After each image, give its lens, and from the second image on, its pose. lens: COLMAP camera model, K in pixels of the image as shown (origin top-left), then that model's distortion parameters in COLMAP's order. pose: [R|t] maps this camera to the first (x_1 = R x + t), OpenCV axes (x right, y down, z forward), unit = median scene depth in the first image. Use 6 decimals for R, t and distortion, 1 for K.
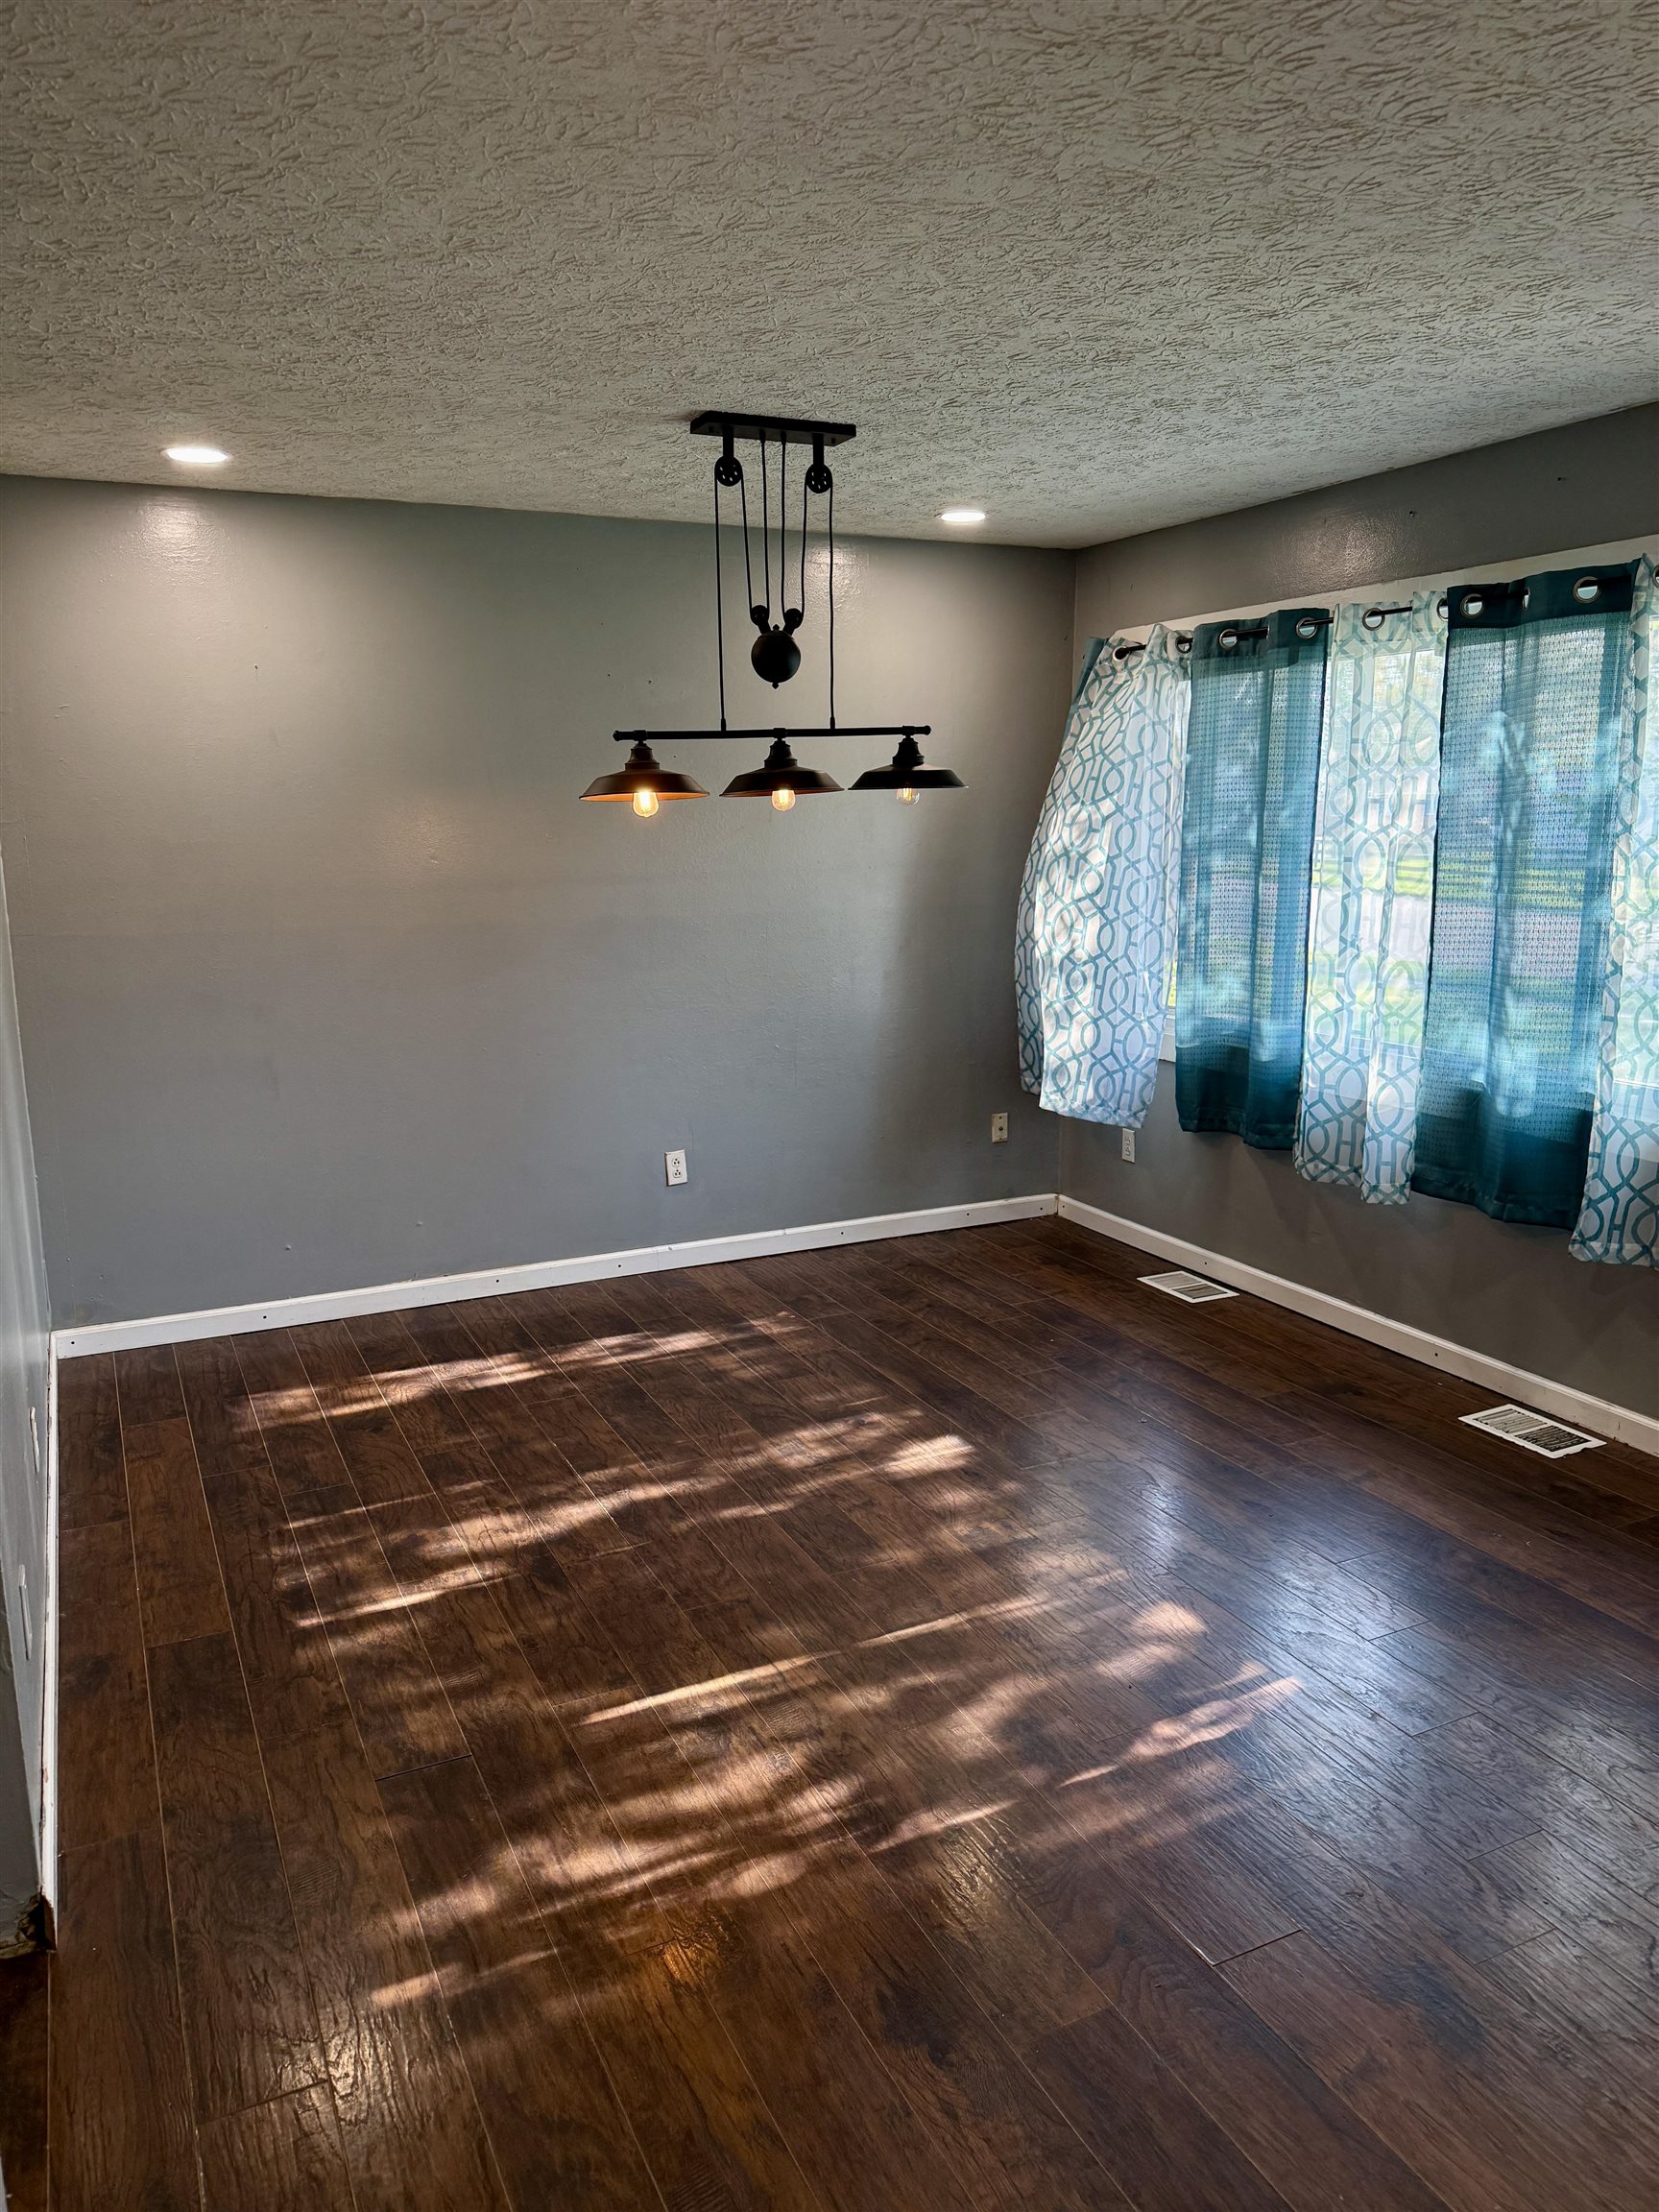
lens RADIAL K [[1506.5, 0, 835.3], [0, 1506.5, 1135.0], [0, 0, 1]] dist [0.058080, -0.000747]
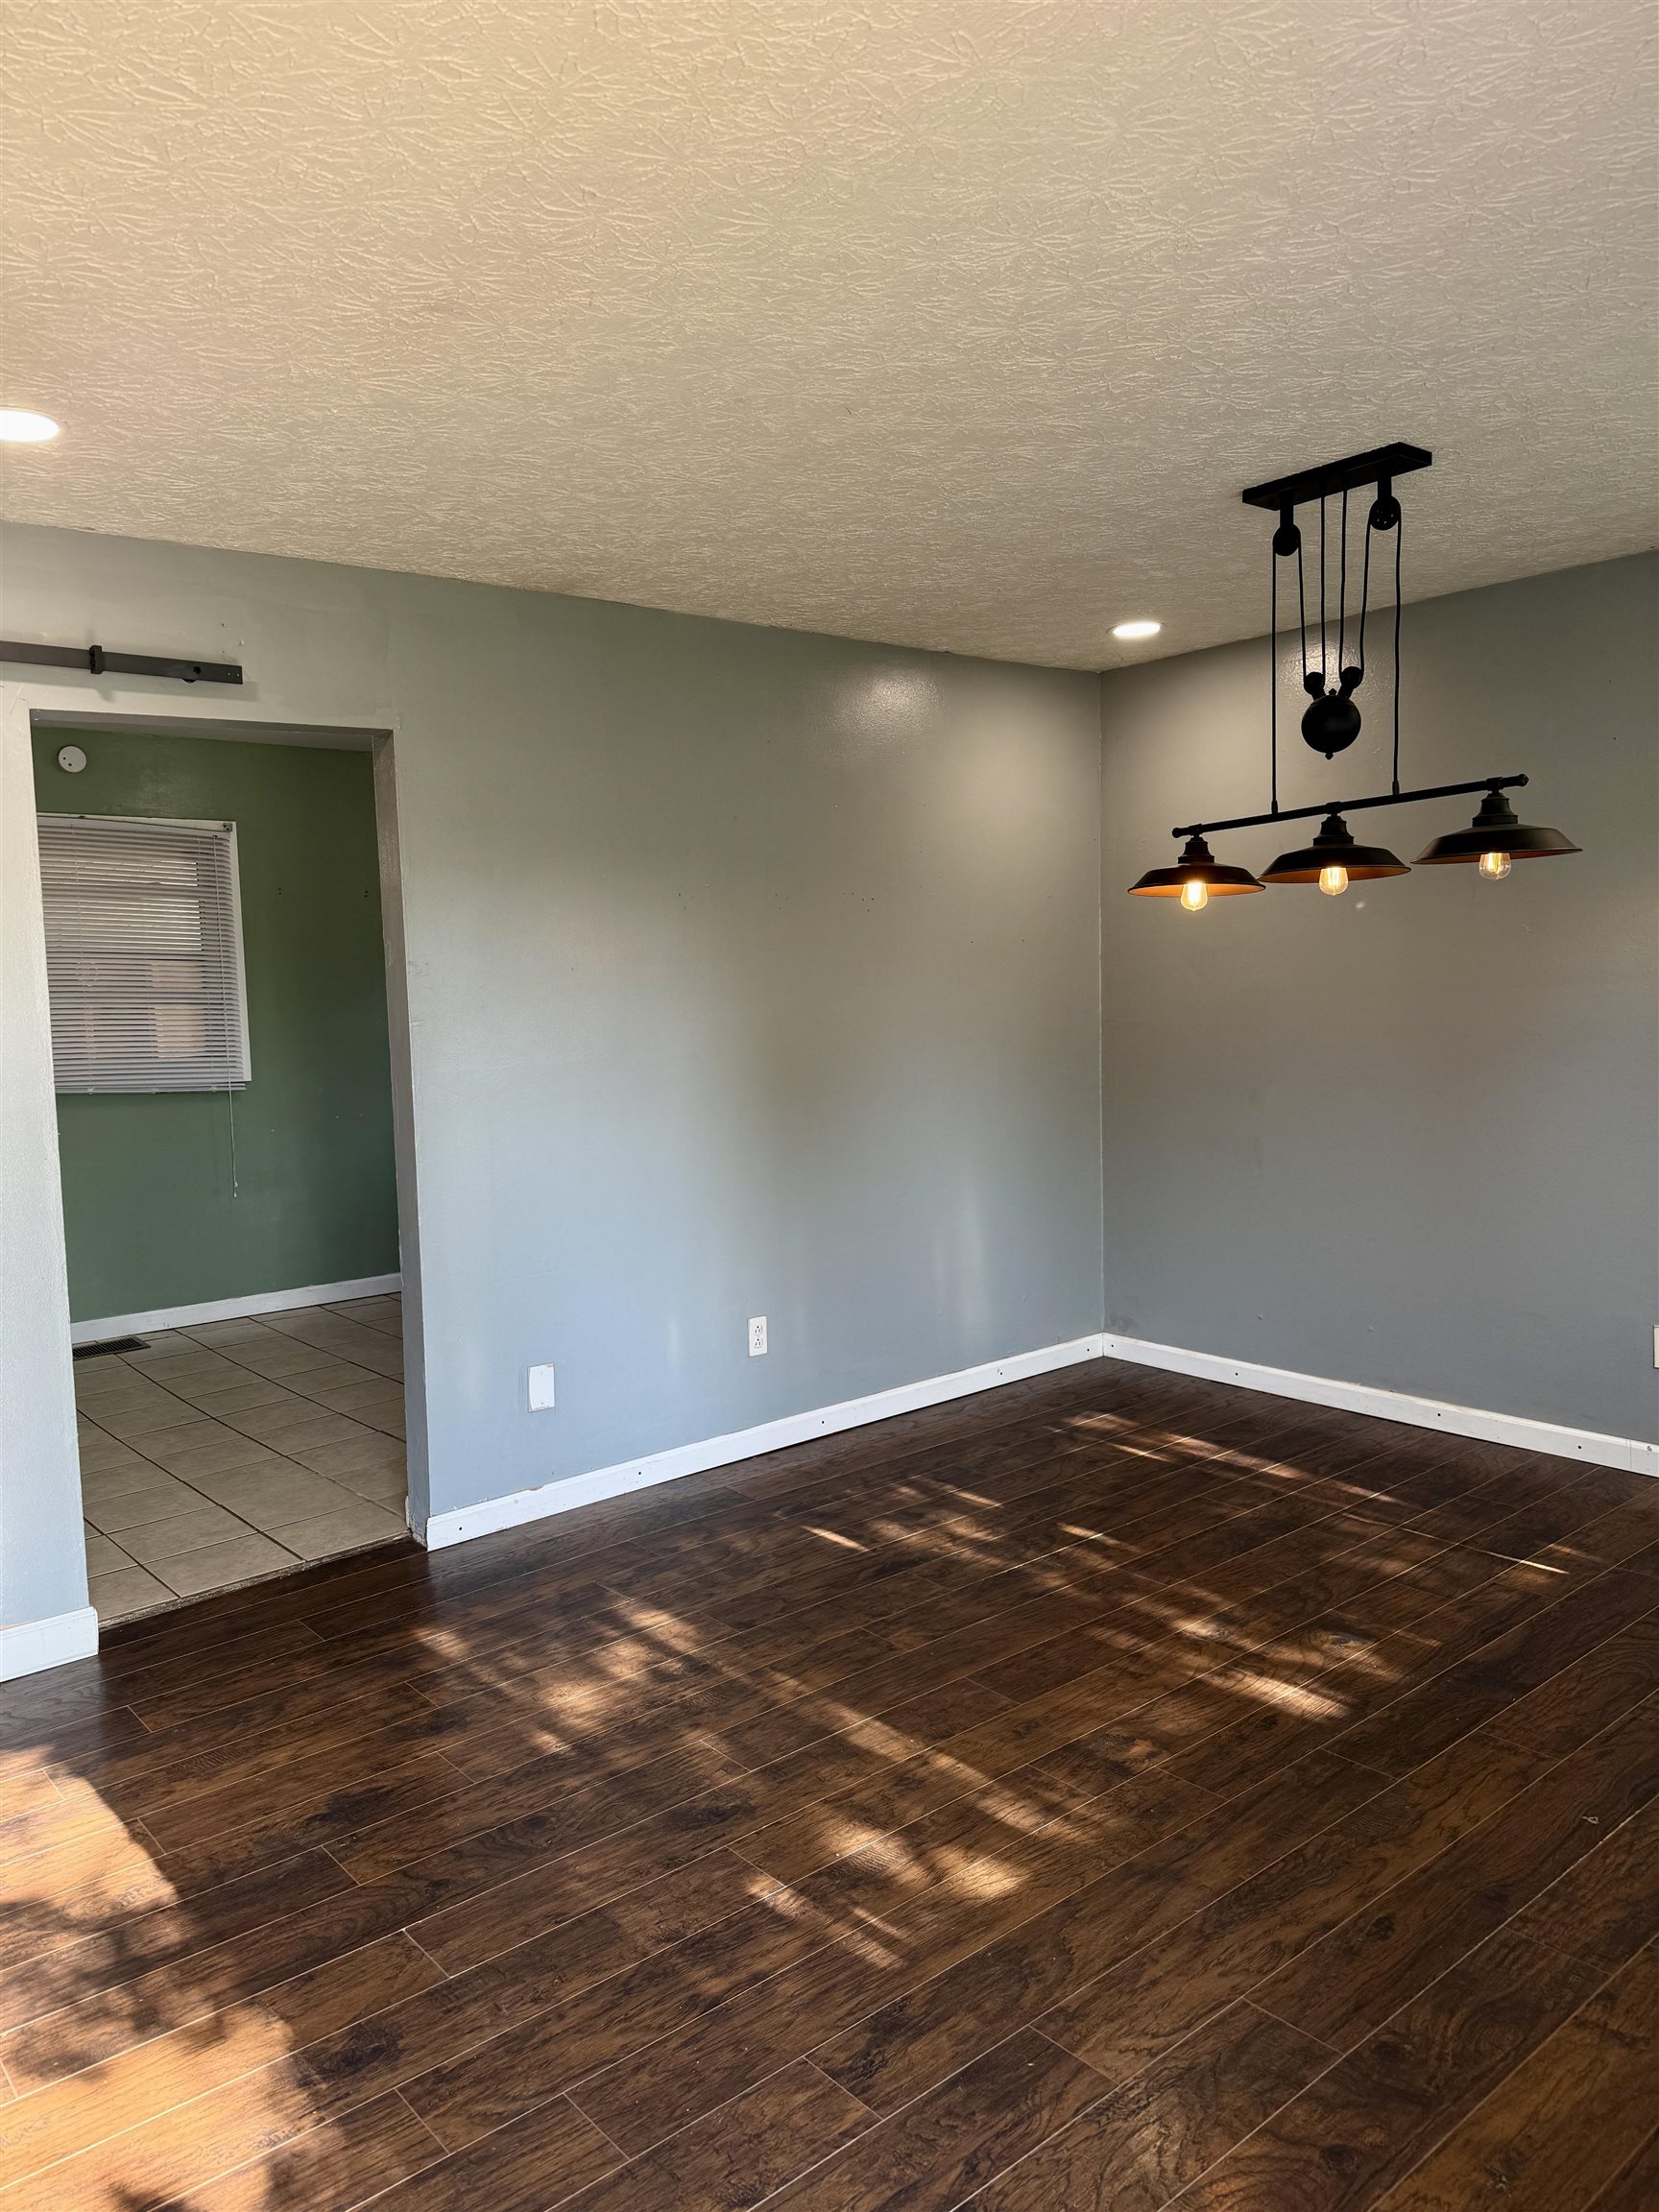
lens RADIAL K [[1573.3, 0, 822.8], [0, 1573.3, 1105.2], [0, 0, 1]] dist [-0.001636, -0.002511]
pose [[0.223270, 0.087567, -0.970815, 0.785762], [-0.173492, 0.983624, 0.048823, -0.089630], [0.959193, 0.157528, 0.234806, 0.527128]]
